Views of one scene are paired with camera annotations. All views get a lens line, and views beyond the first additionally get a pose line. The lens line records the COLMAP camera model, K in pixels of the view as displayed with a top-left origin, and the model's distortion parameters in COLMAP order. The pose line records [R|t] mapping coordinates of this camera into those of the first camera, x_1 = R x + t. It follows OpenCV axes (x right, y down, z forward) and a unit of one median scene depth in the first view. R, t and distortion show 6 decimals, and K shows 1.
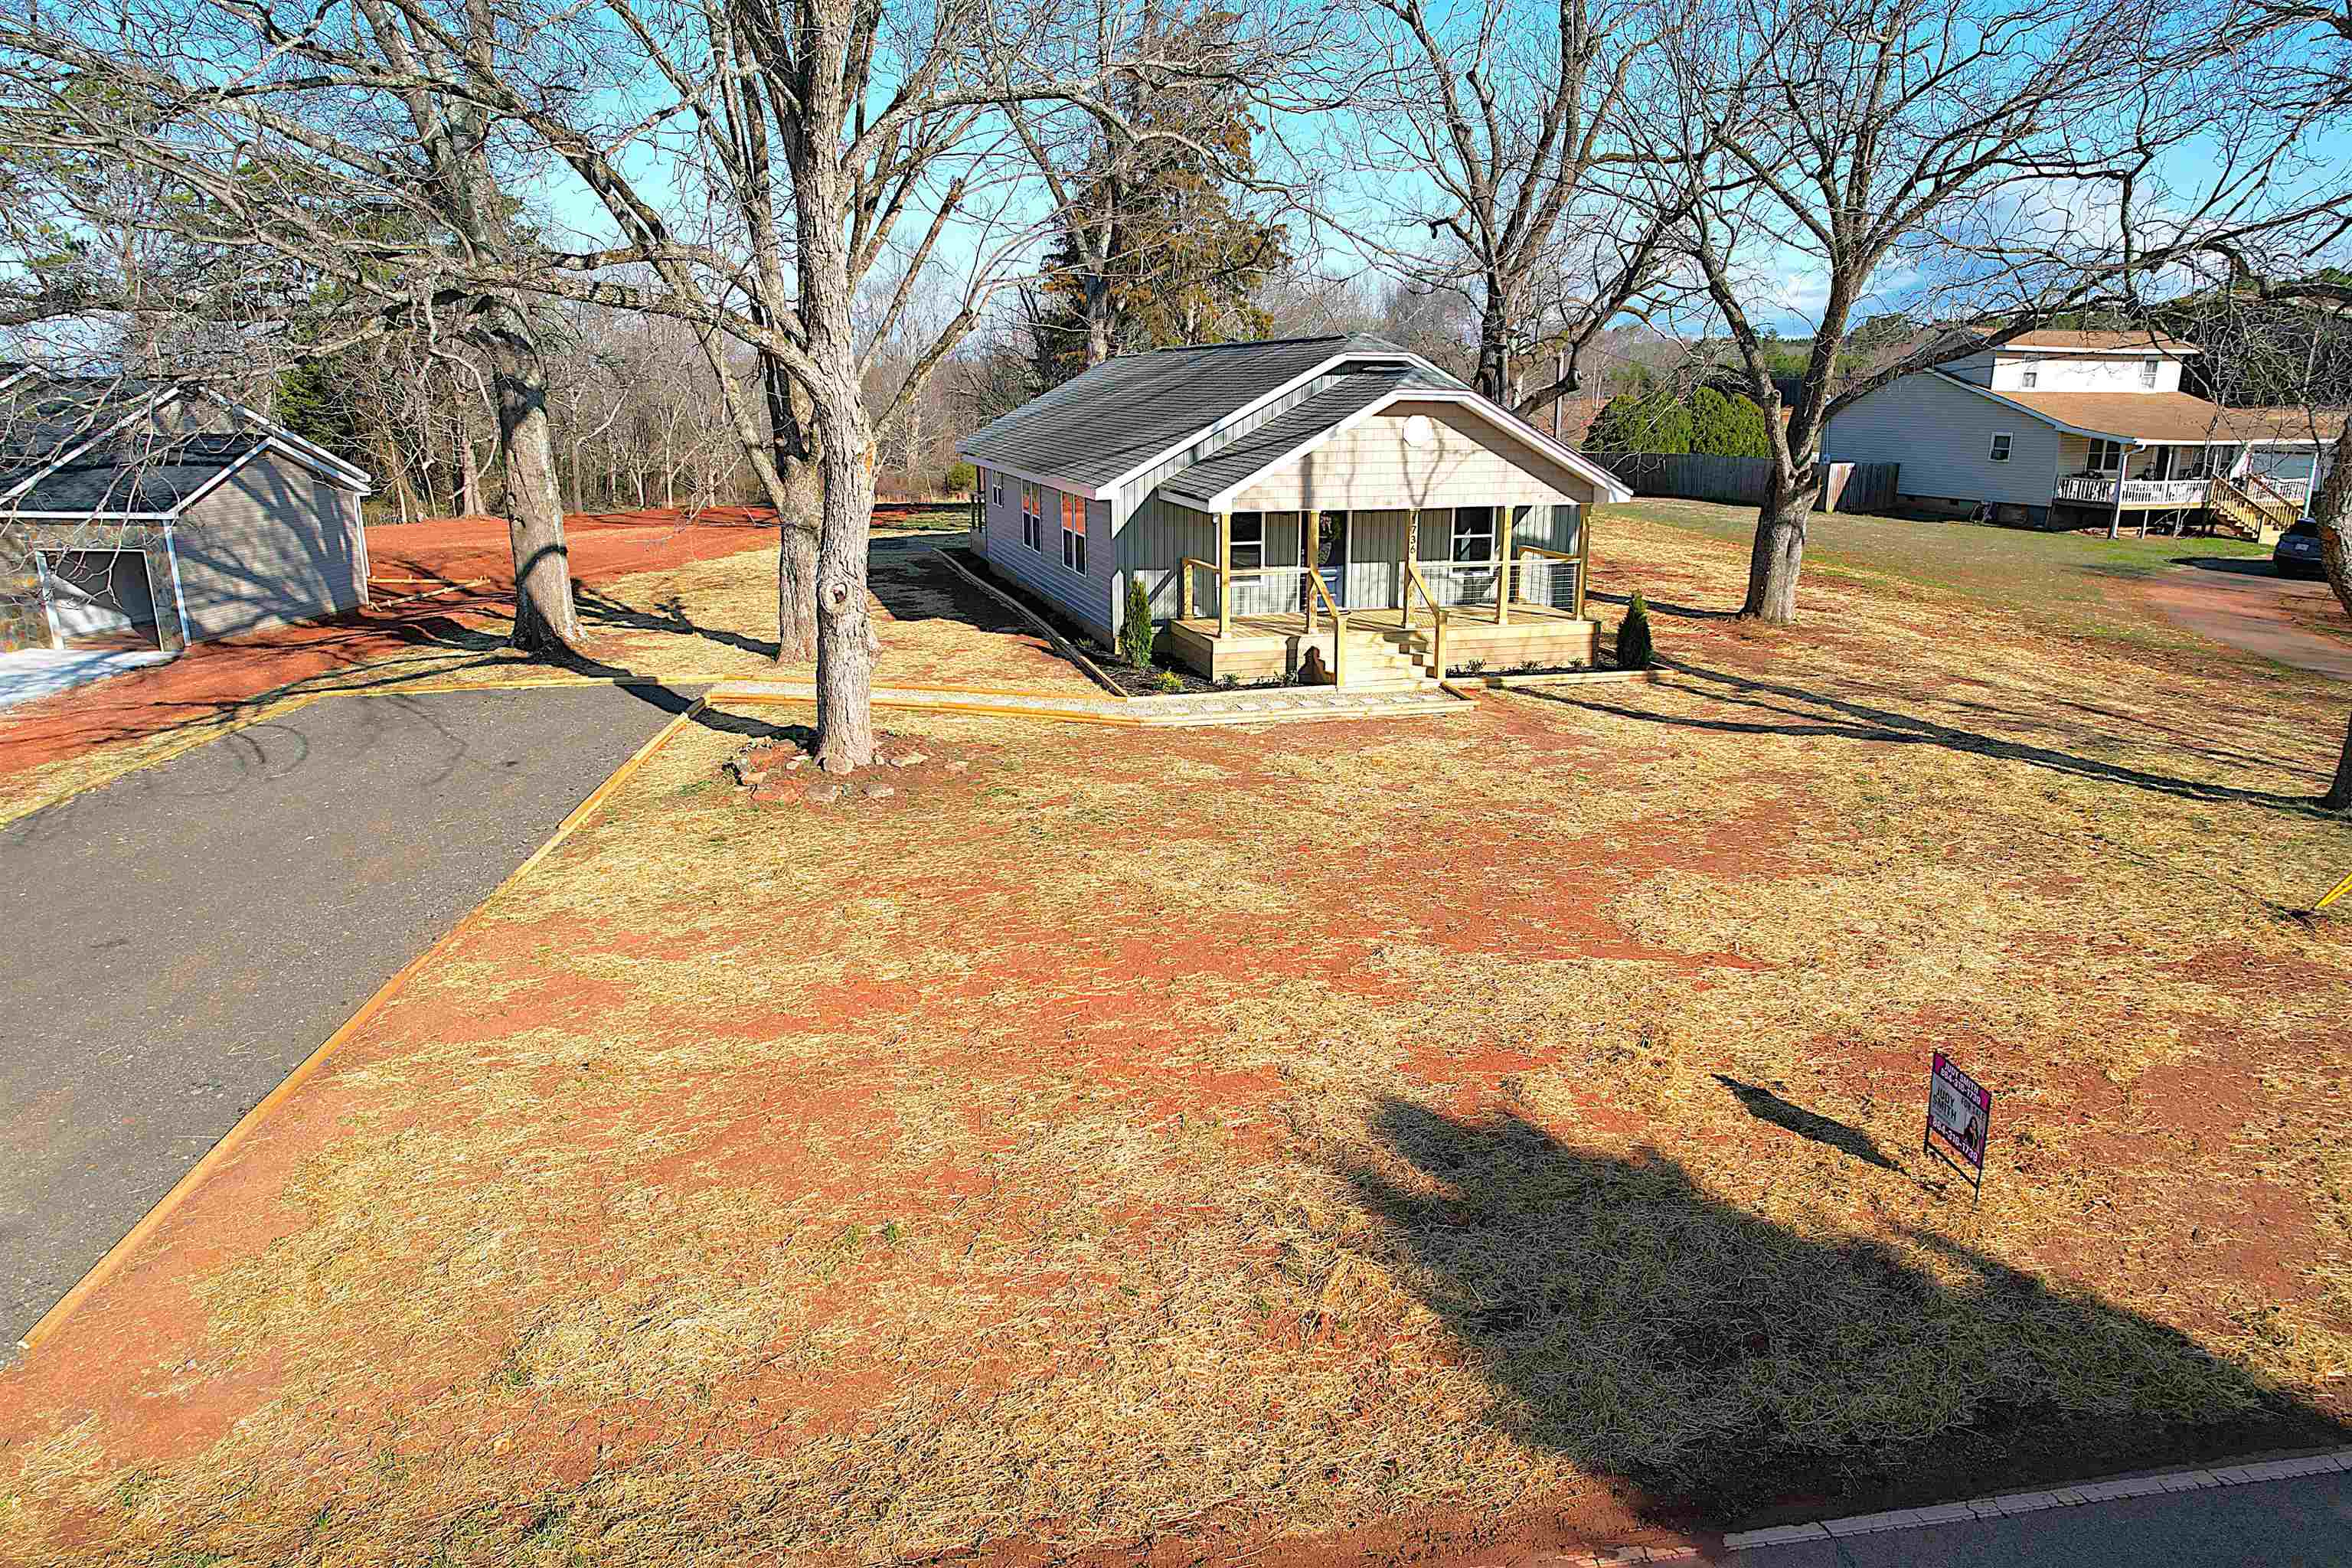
lens RADIAL K [[1493.7, 0, 1176.0], [0, 1493.7, 784.0], [0, 0, 1]] dist [-0.058352, 0.057826]
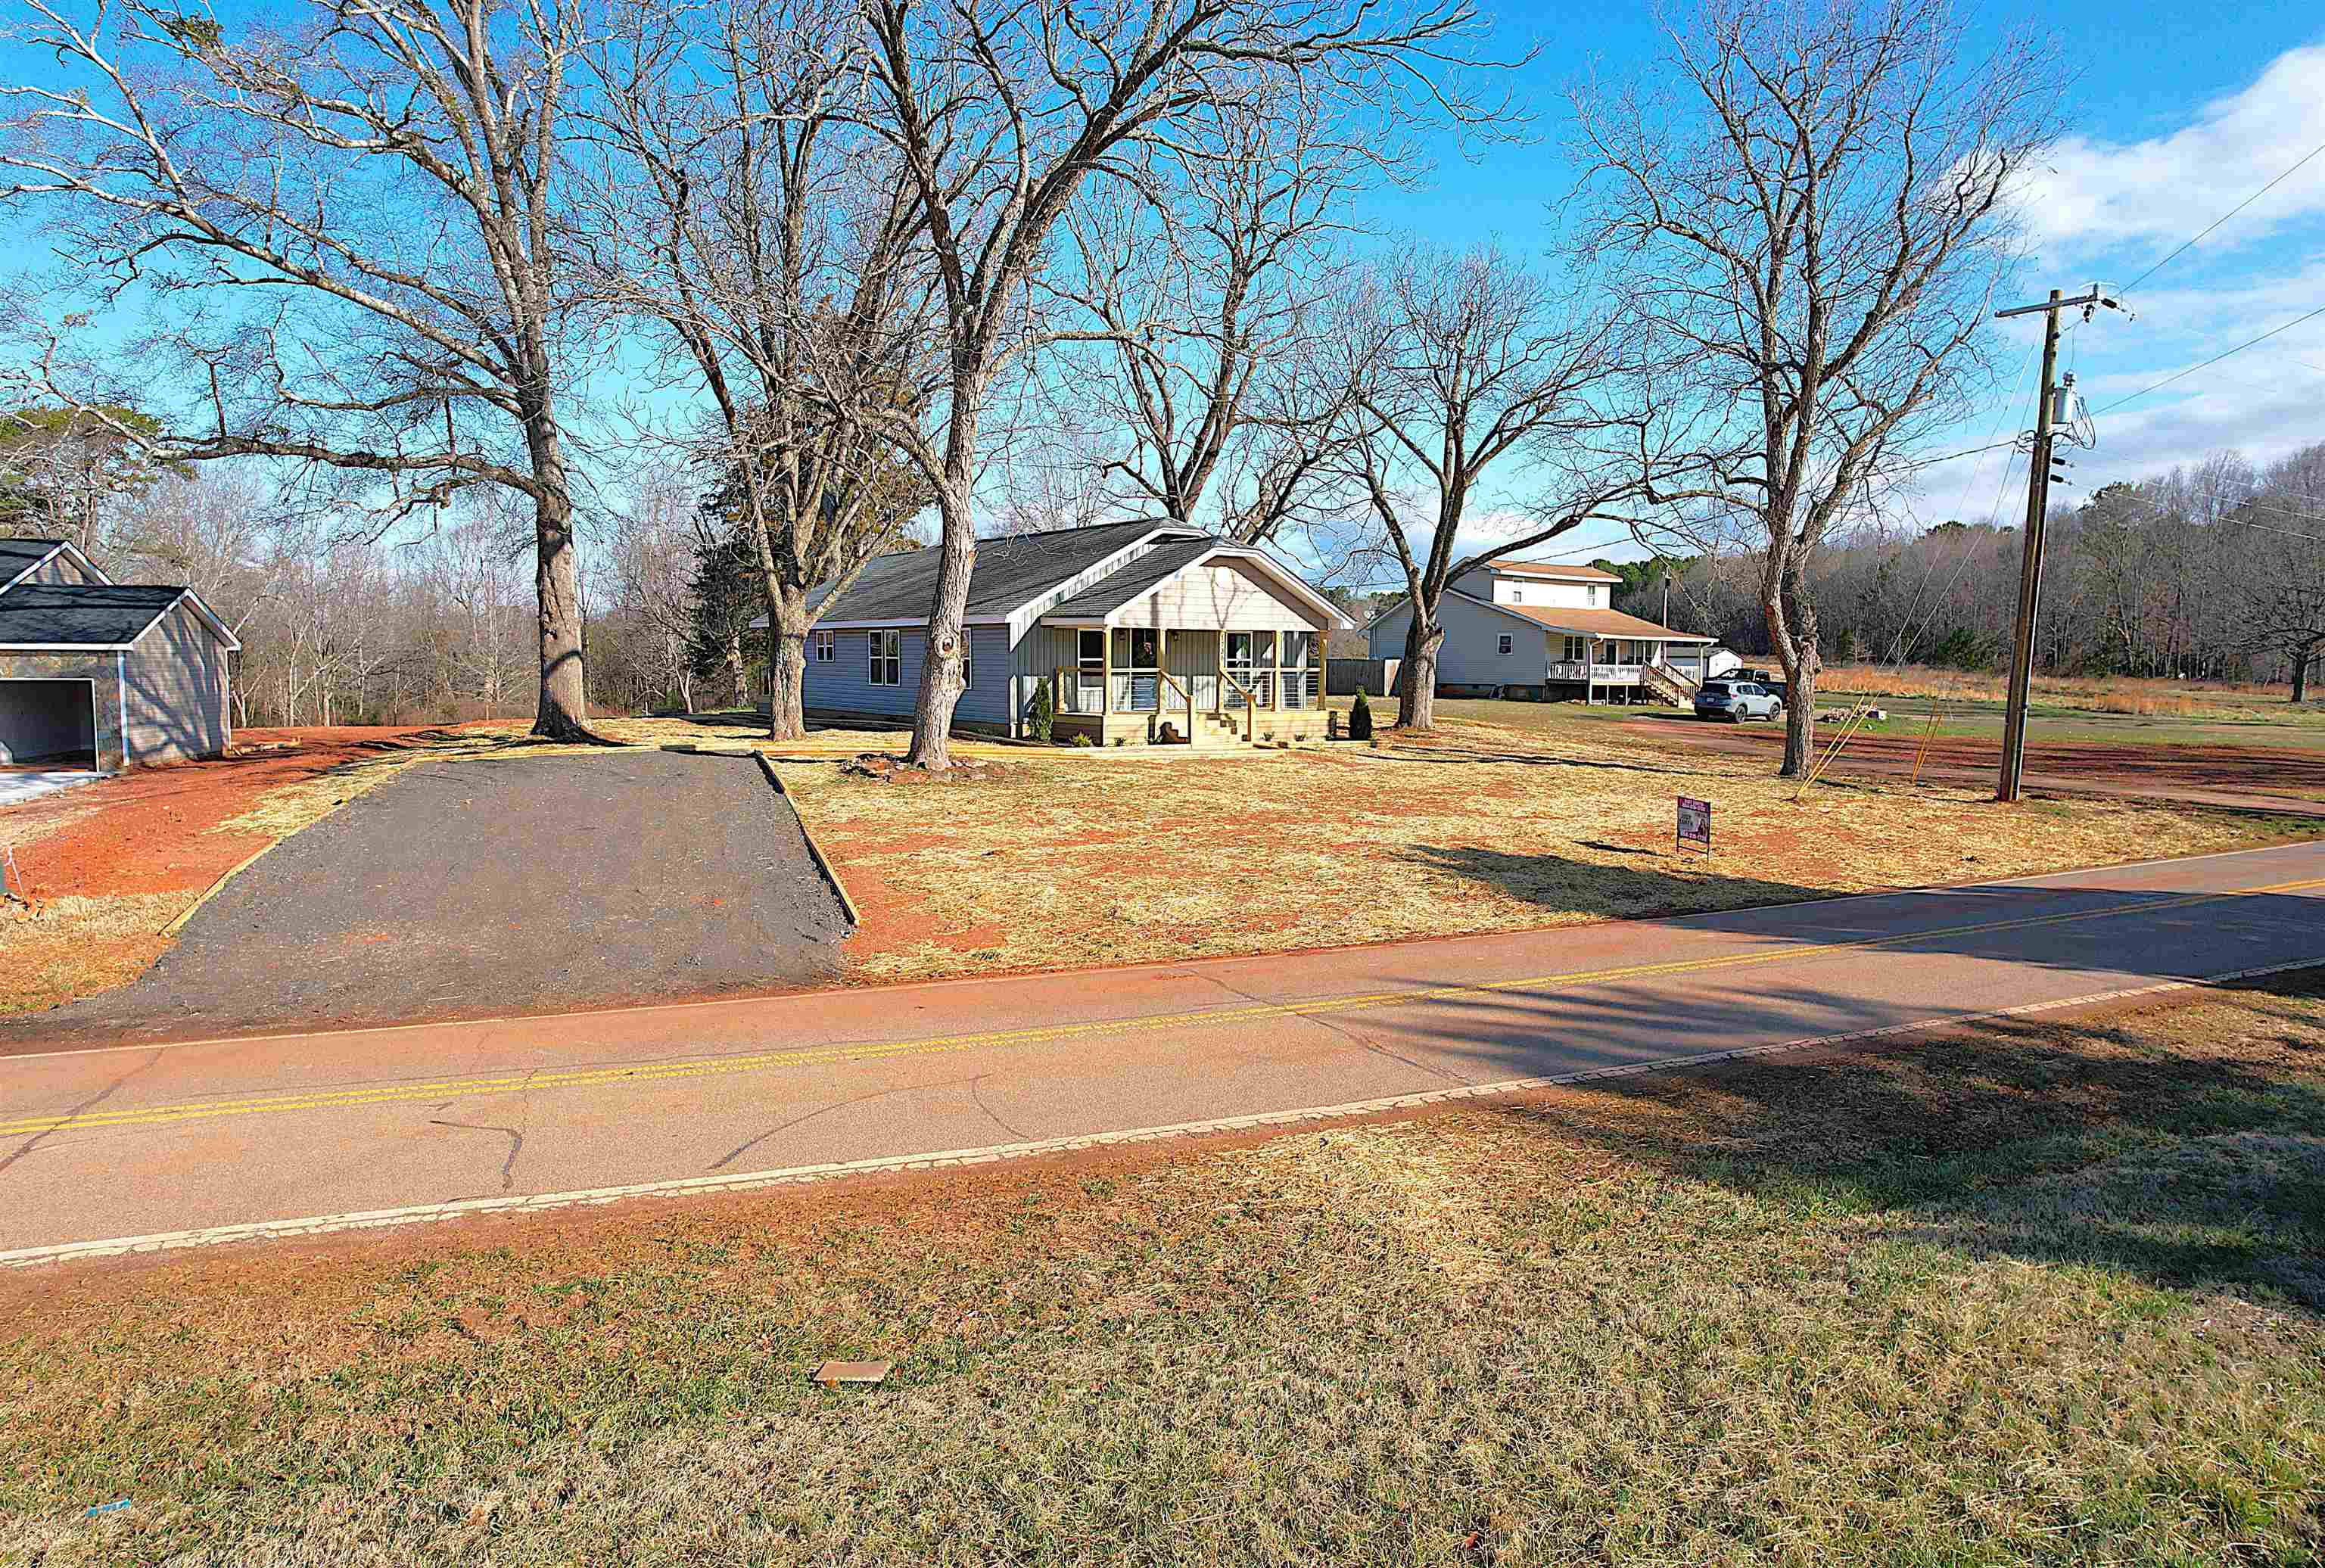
lens RADIAL K [[1504.1, 0, 1162.5], [0, 1504.1, 784.0], [0, 0, 1]] dist [-0.009342, -0.000949]
pose [[0.946433, -0.021112, 0.322209, -0.351494], [0.077359, 0.983625, -0.162780, 0.187270], [-0.313496, 0.178986, 0.932569, -0.306101]]
